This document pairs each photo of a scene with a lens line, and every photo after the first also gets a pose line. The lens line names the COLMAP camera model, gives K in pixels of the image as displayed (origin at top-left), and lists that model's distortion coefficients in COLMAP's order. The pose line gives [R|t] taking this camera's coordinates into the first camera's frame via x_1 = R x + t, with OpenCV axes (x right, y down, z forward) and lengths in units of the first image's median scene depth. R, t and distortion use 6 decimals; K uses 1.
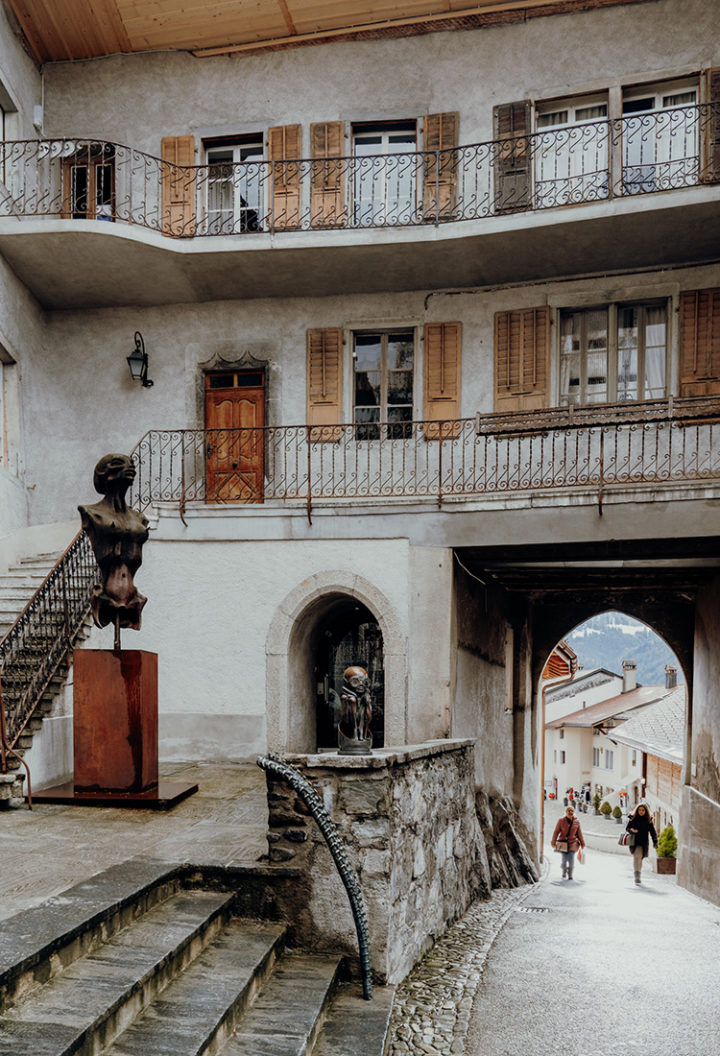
lens RADIAL K [[1376.3, 0, 301.2], [0, 1376.3, 528.5], [0, 0, 1]] dist [-0.013096, -0.015764]
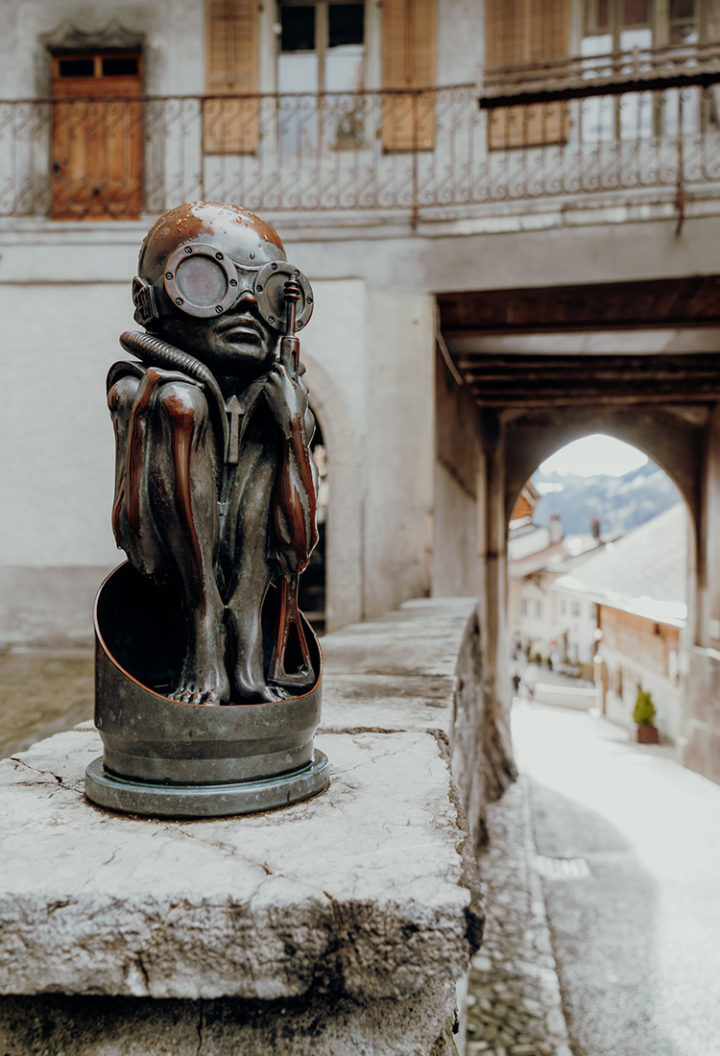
lens RADIAL K [[1376.3, 0, 301.2], [0, 1376.3, 528.5], [0, 0, 1]] dist [-0.013096, -0.015764]
pose [[0.998757, -0.011055, 0.048606, 0.018459], [0.005879, 0.994415, 0.105373, 0.053215], [-0.049499, -0.104956, 0.993244, 0.375052]]
